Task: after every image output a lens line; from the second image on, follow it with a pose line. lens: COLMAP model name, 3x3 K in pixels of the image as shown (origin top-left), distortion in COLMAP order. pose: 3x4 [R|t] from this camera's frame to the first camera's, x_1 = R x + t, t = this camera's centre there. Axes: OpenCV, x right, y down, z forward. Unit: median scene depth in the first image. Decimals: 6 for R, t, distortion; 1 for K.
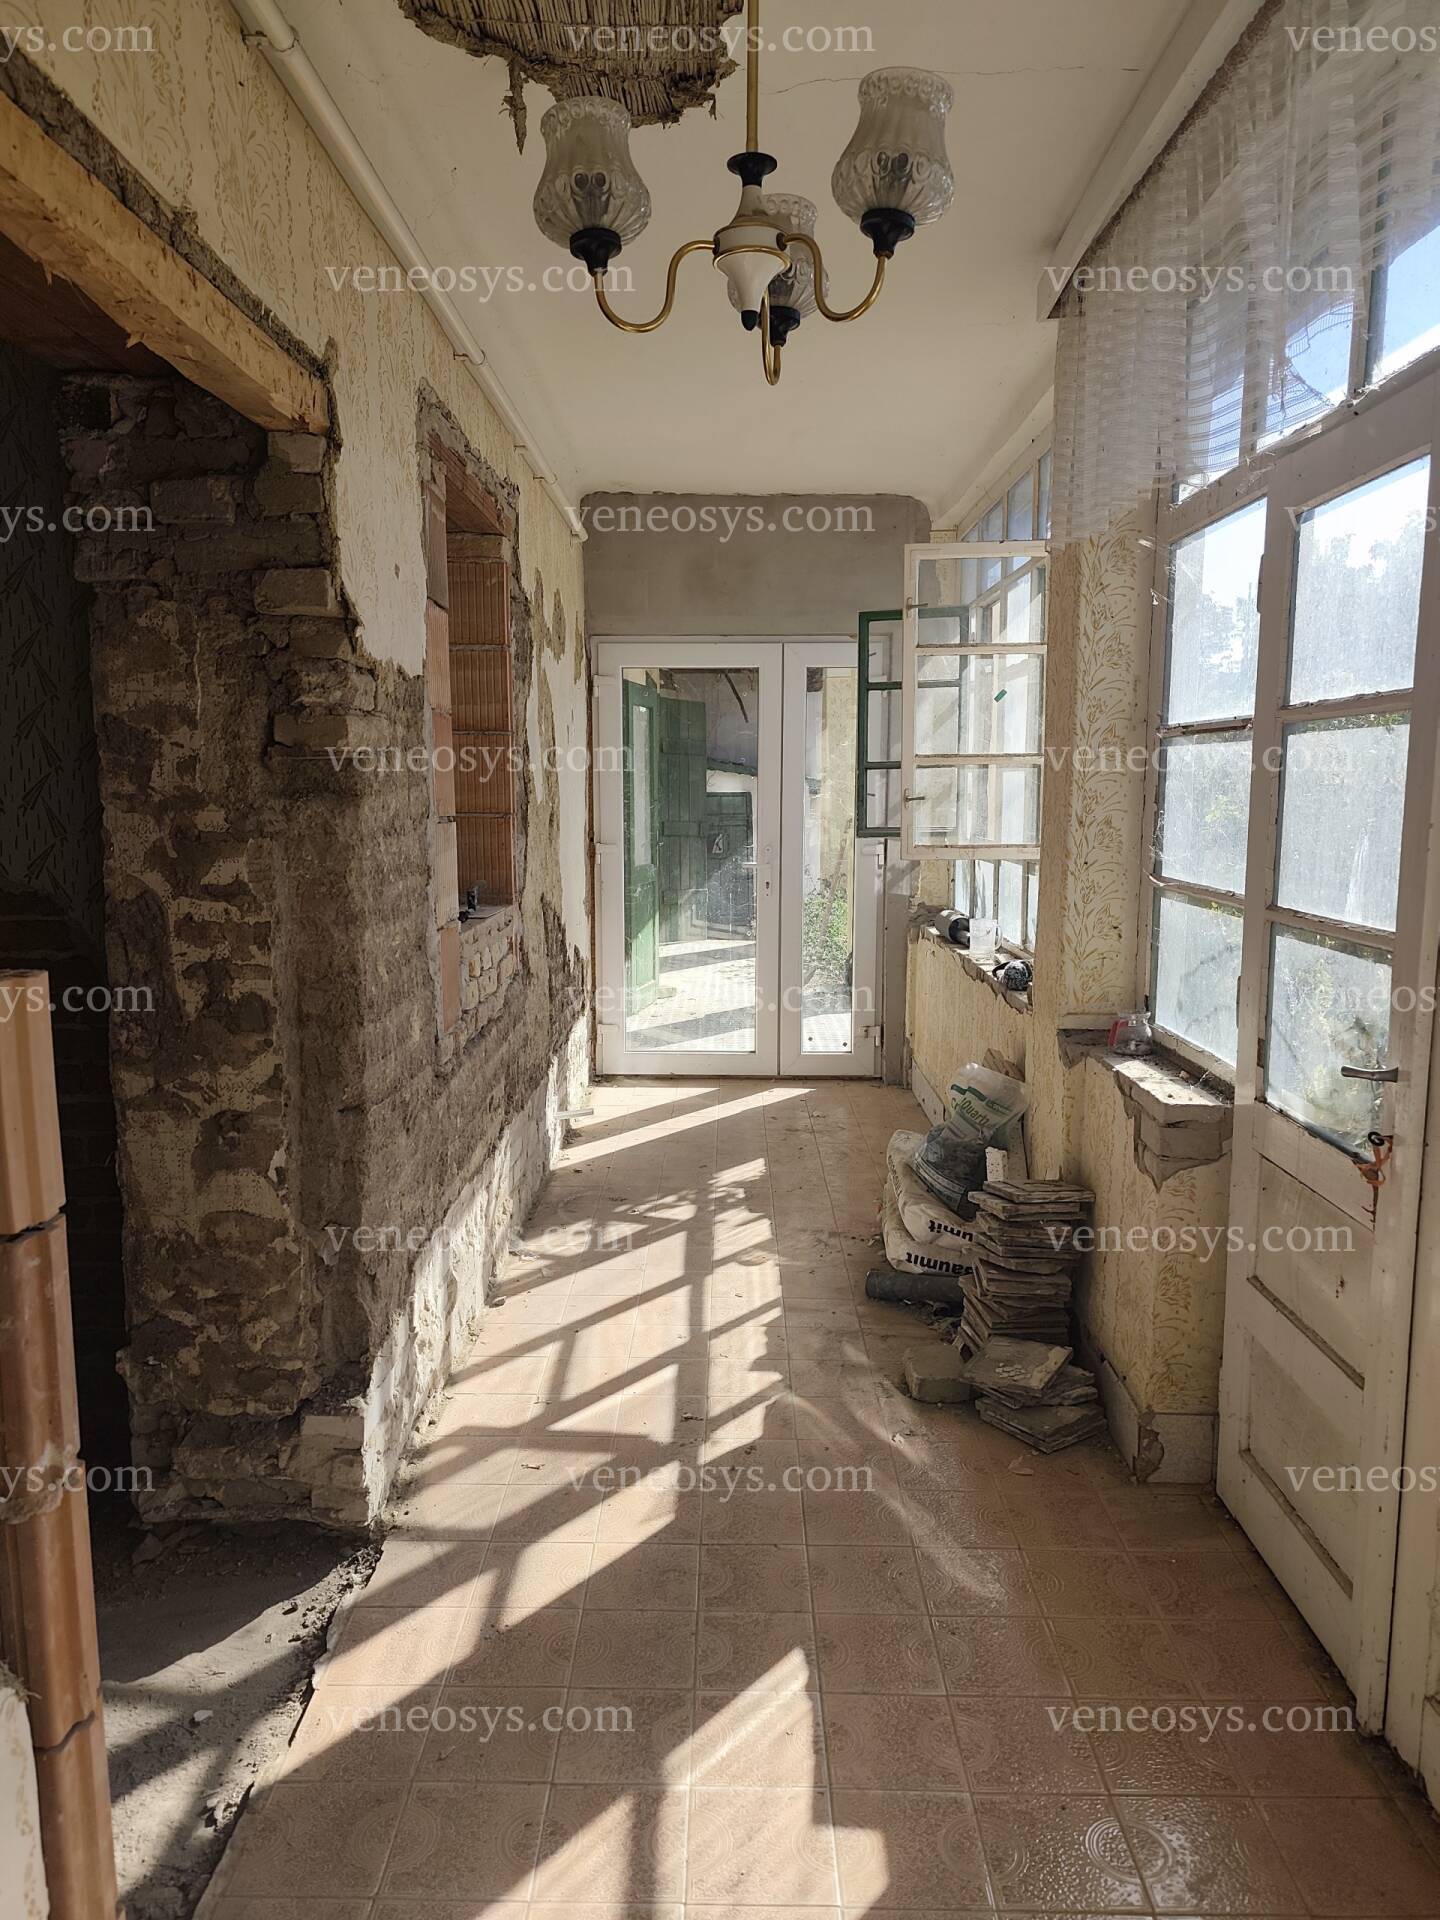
lens RADIAL K [[1286.5, 0, 717.9], [0, 1286.5, 962.4], [0, 0, 1]] dist [0.000378, -0.000315]
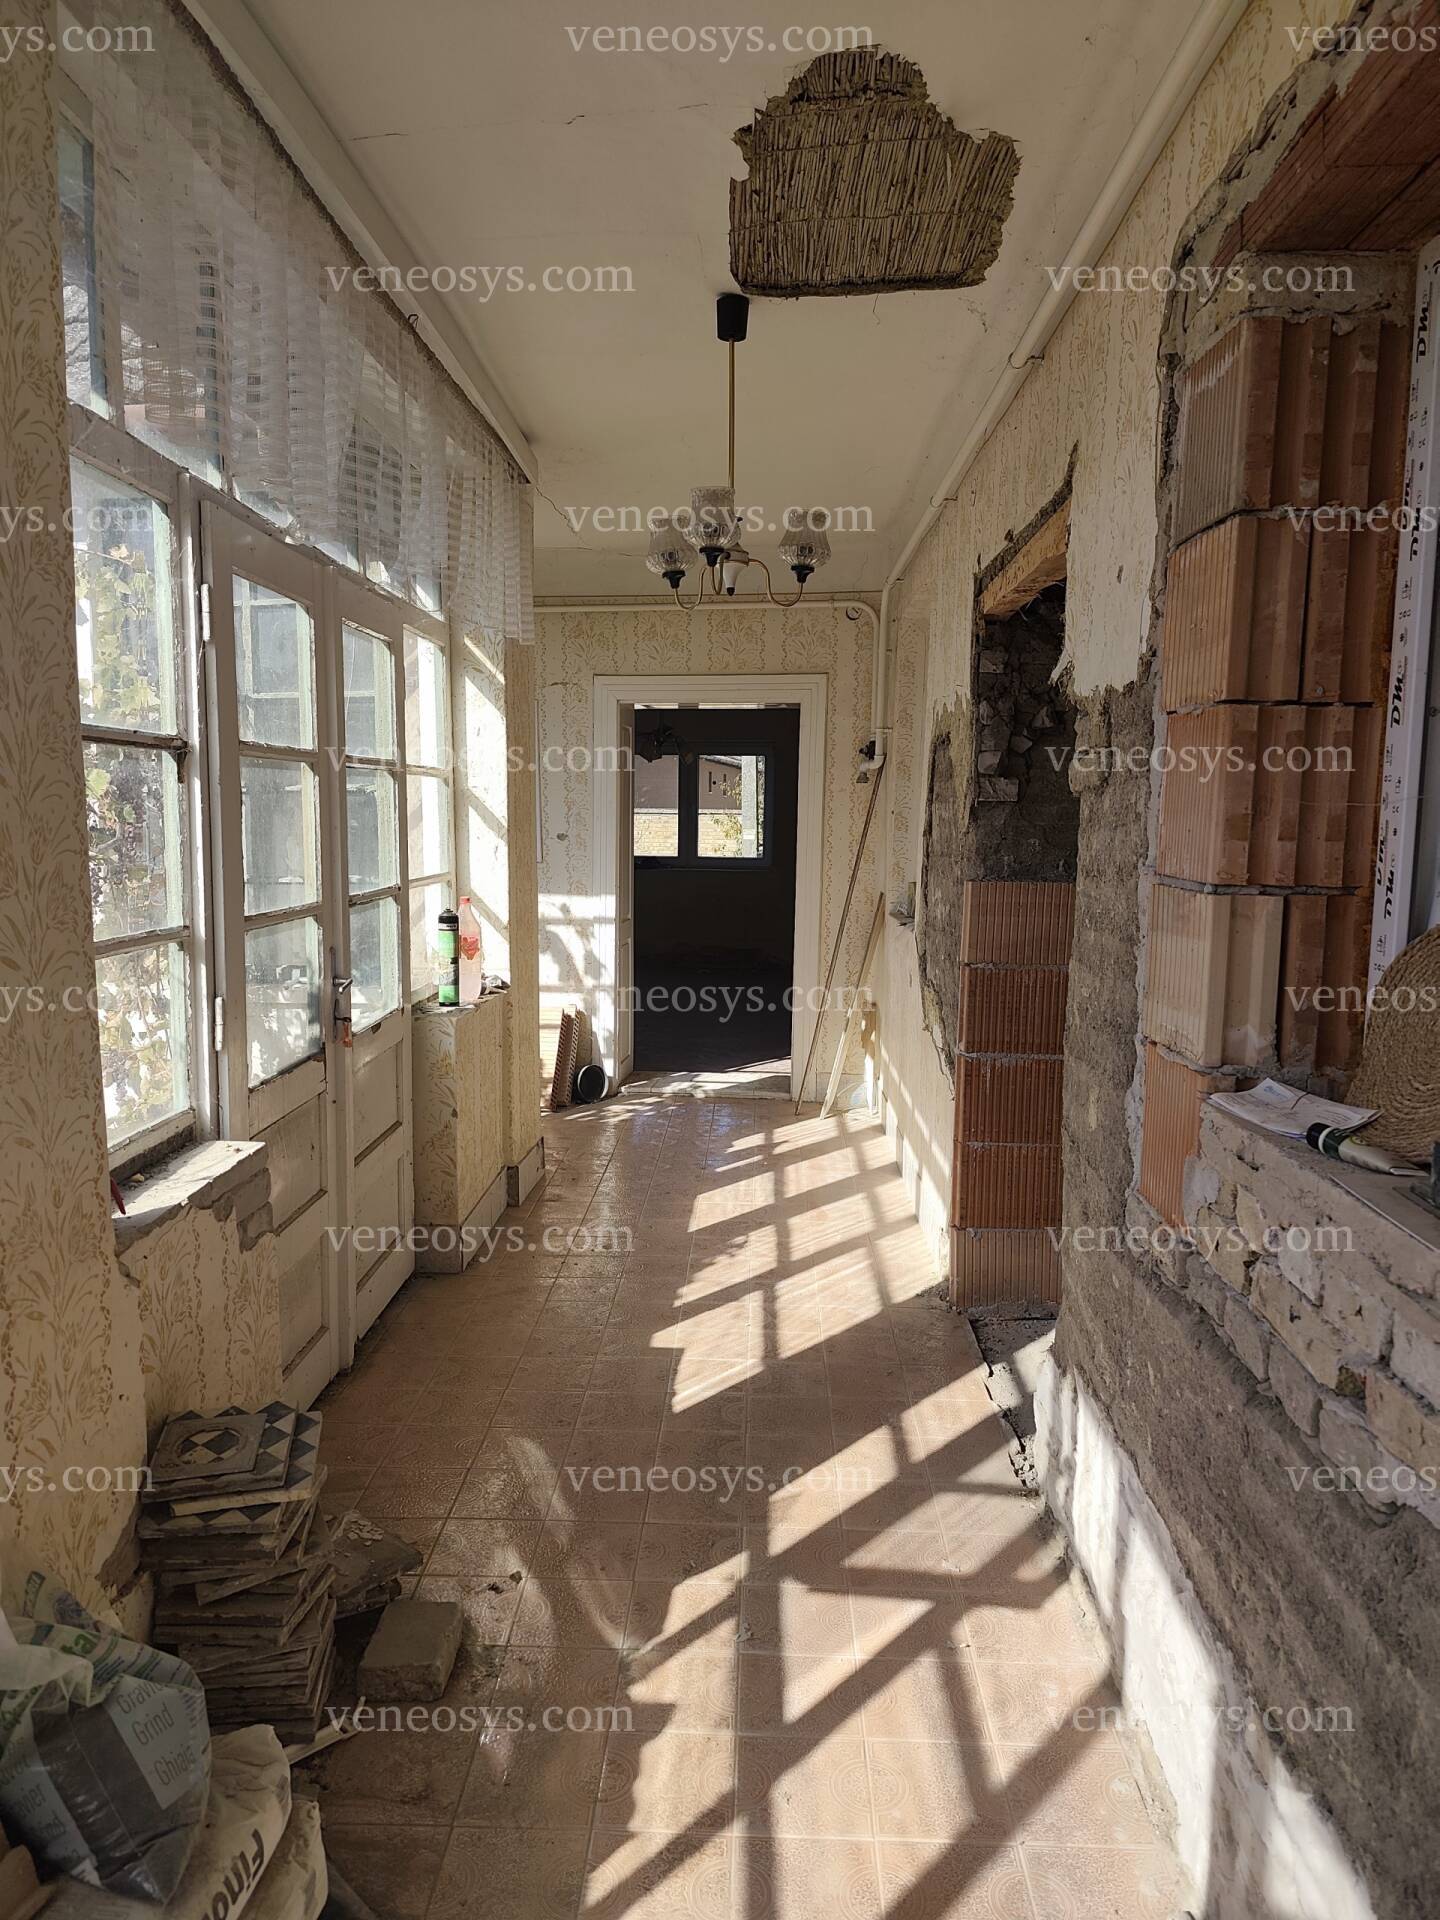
lens RADIAL K [[1286.5, 0, 719.5], [0, 1286.5, 960.7], [0, 0, 1]] dist [0.000378, -0.000315]
pose [[-0.999592, -0.018447, 0.021824, -0.006469], [-0.012224, 0.966352, 0.256934, -0.243931], [-0.025829, 0.256563, -0.966182, 1.684878]]
